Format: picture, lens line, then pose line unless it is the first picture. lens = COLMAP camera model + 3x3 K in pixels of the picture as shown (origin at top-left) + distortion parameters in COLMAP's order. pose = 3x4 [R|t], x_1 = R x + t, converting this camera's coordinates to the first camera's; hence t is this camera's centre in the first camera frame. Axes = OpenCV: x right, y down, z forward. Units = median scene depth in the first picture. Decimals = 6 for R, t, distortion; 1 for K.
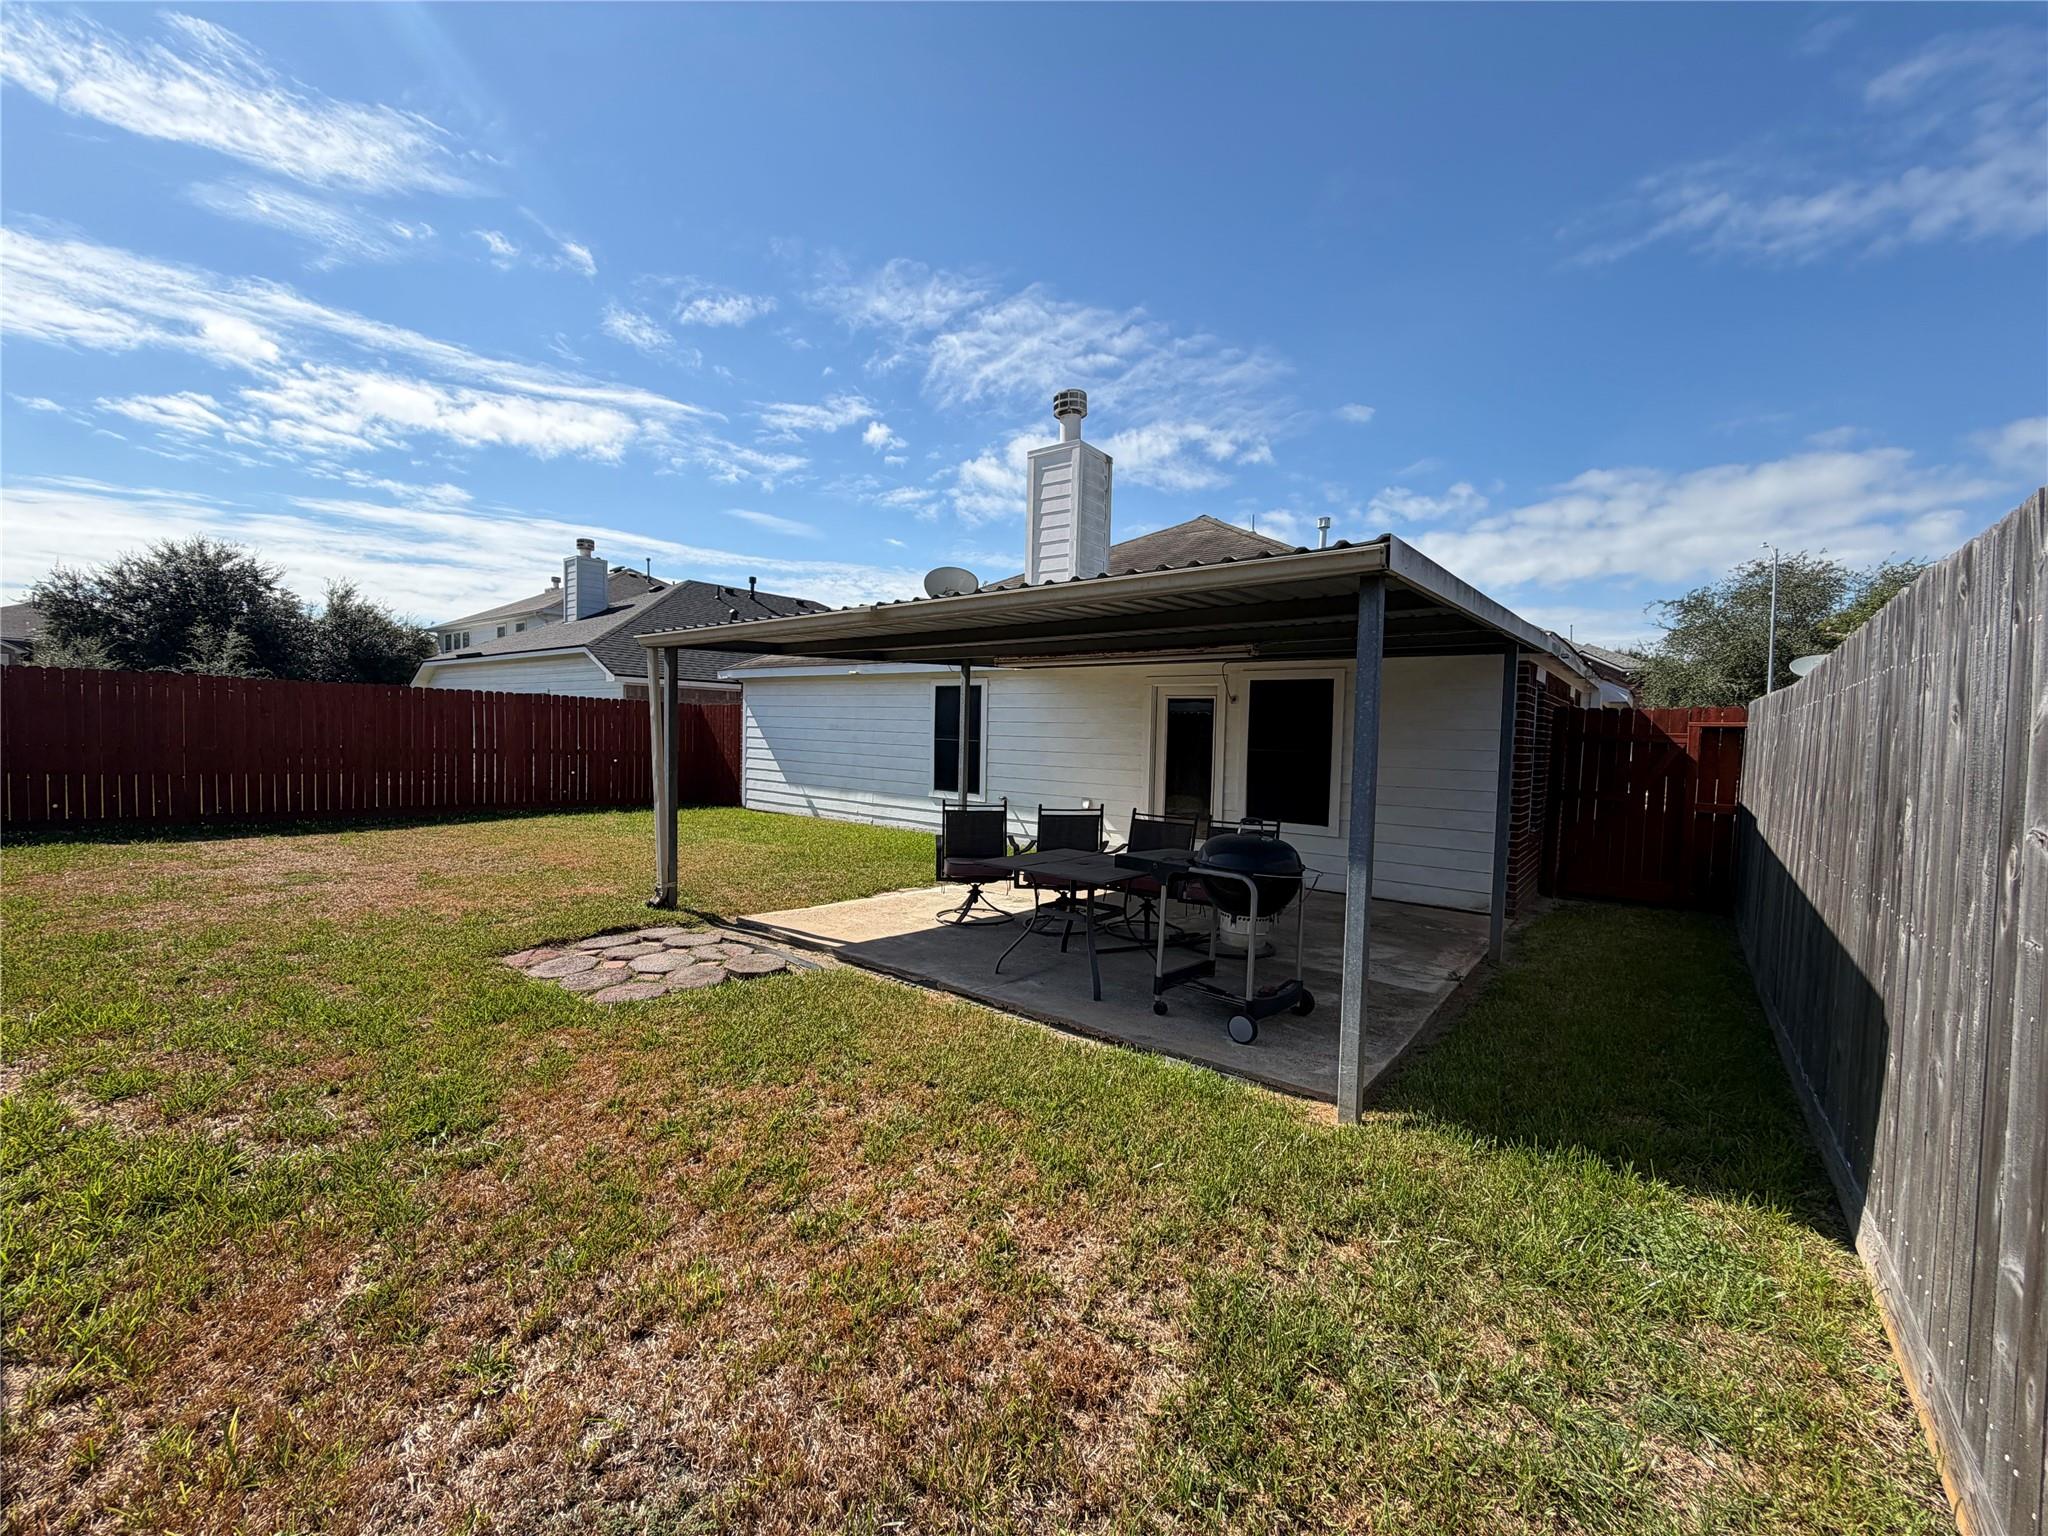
lens RADIAL K [[820.3, 0, 1024.0], [0, 820.3, 768.0], [0, 0, 1]] dist [0.000504, -0.000004]
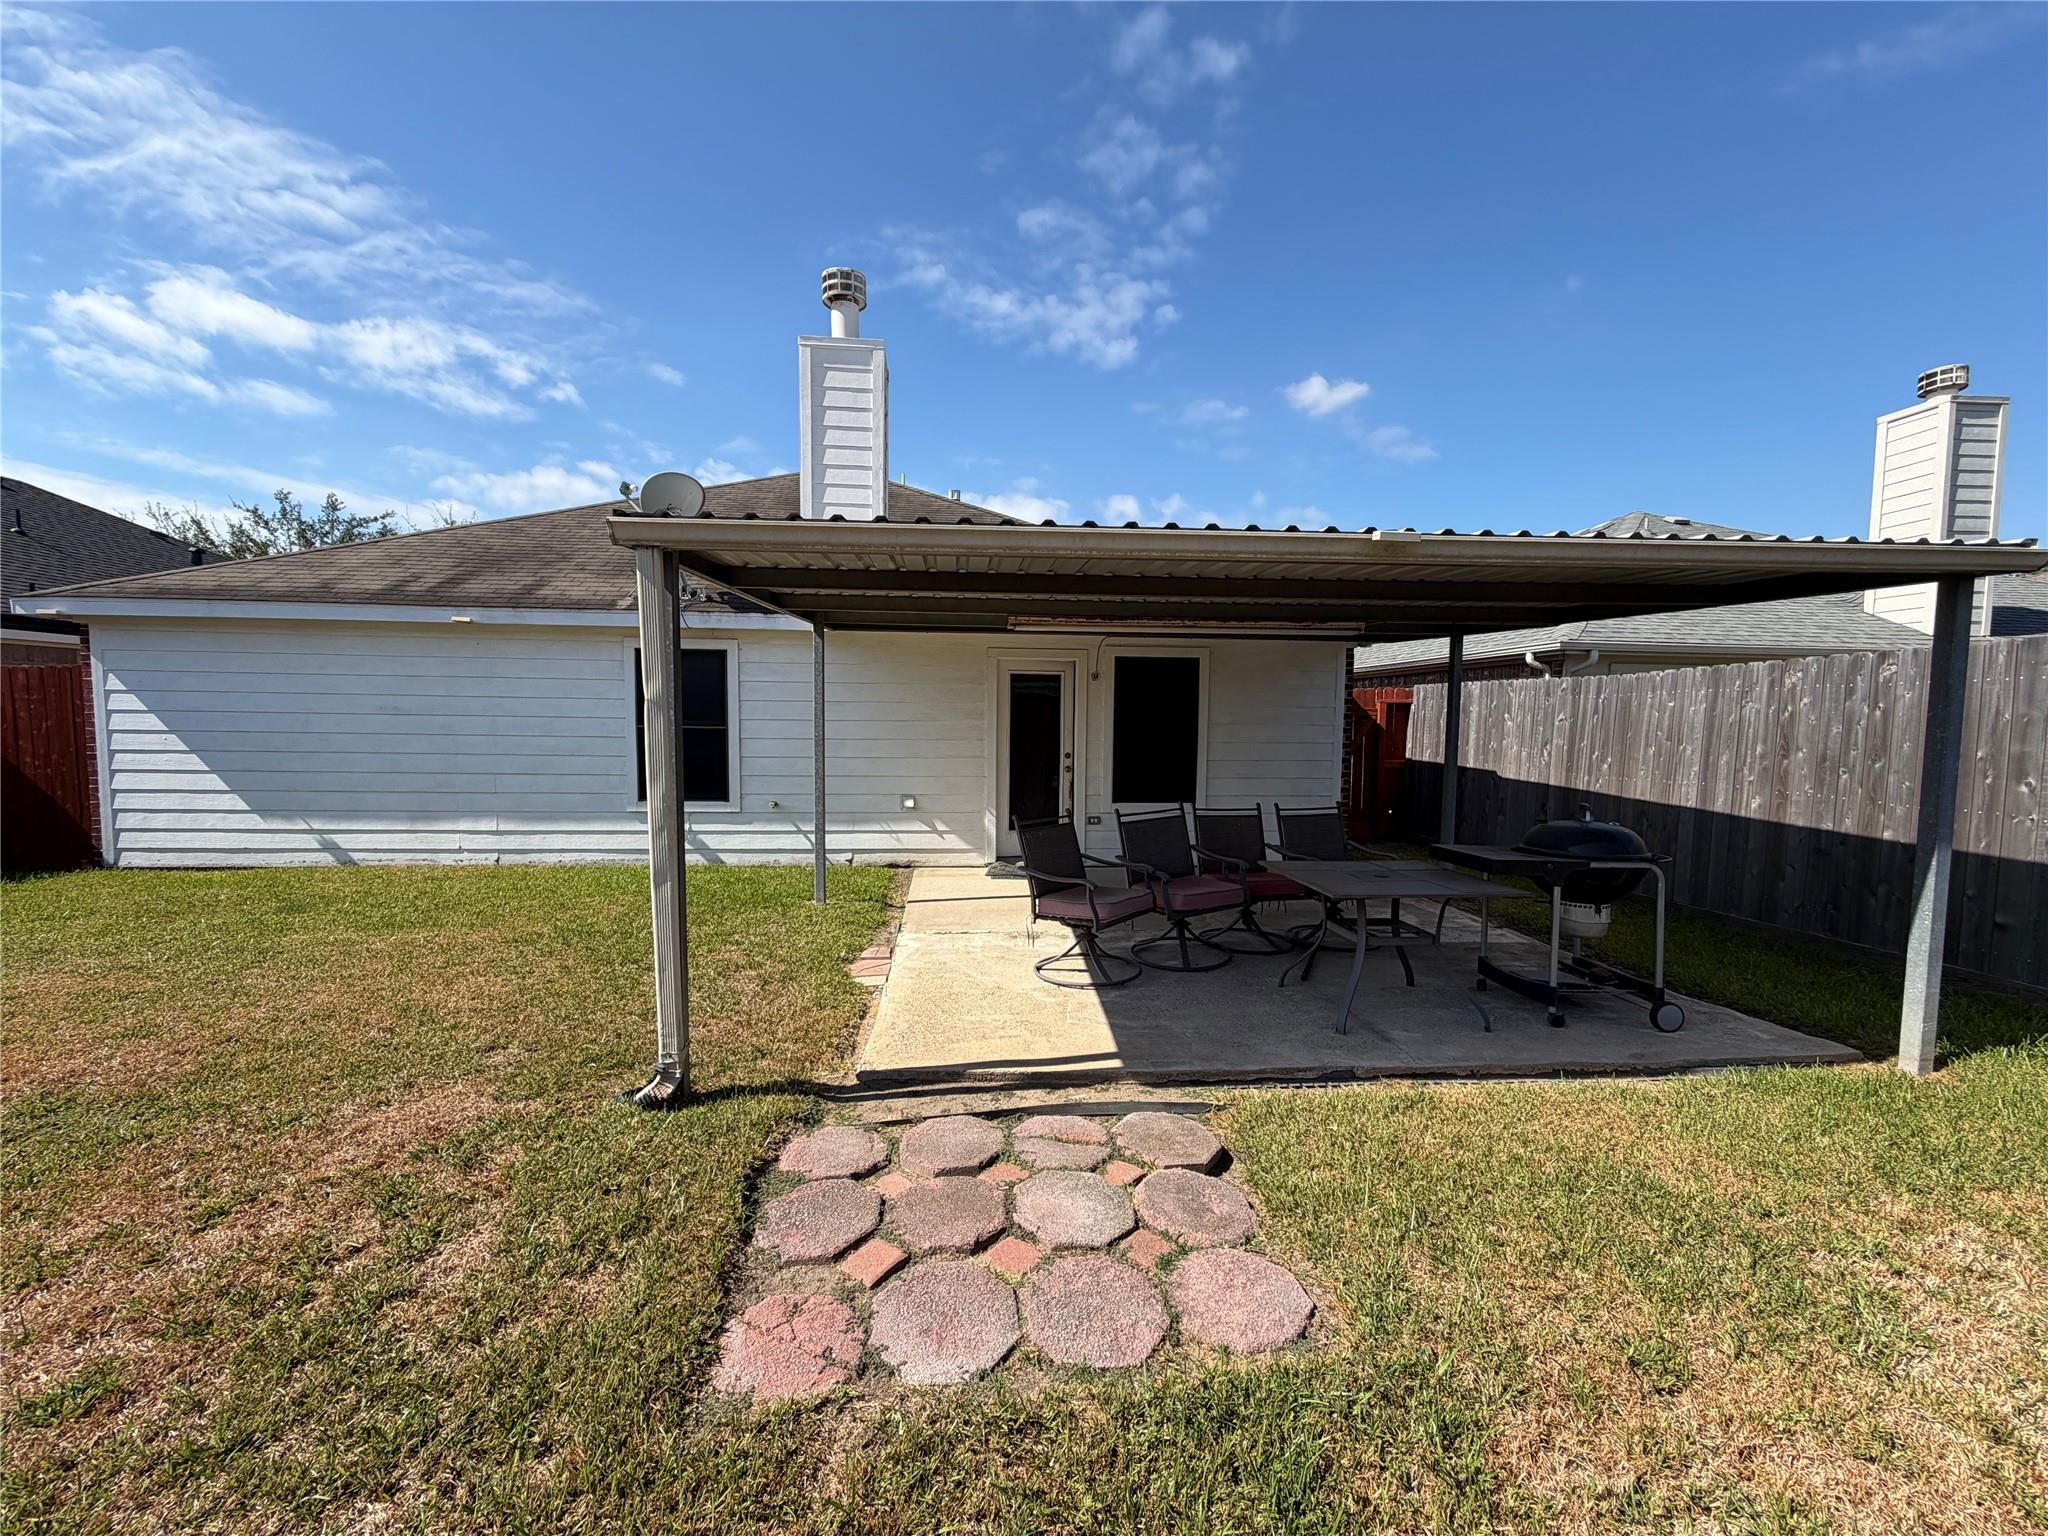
lens RADIAL K [[816.6, 0, 1016.7], [0, 816.6, 770.0], [0, 0, 1]] dist [0.000862, -0.000064]
pose [[0.728973, -0.064297, 0.681516, -0.375529], [0.038700, 0.997858, 0.052747, -0.024886], [-0.683447, -0.012077, 0.729900, 0.319557]]
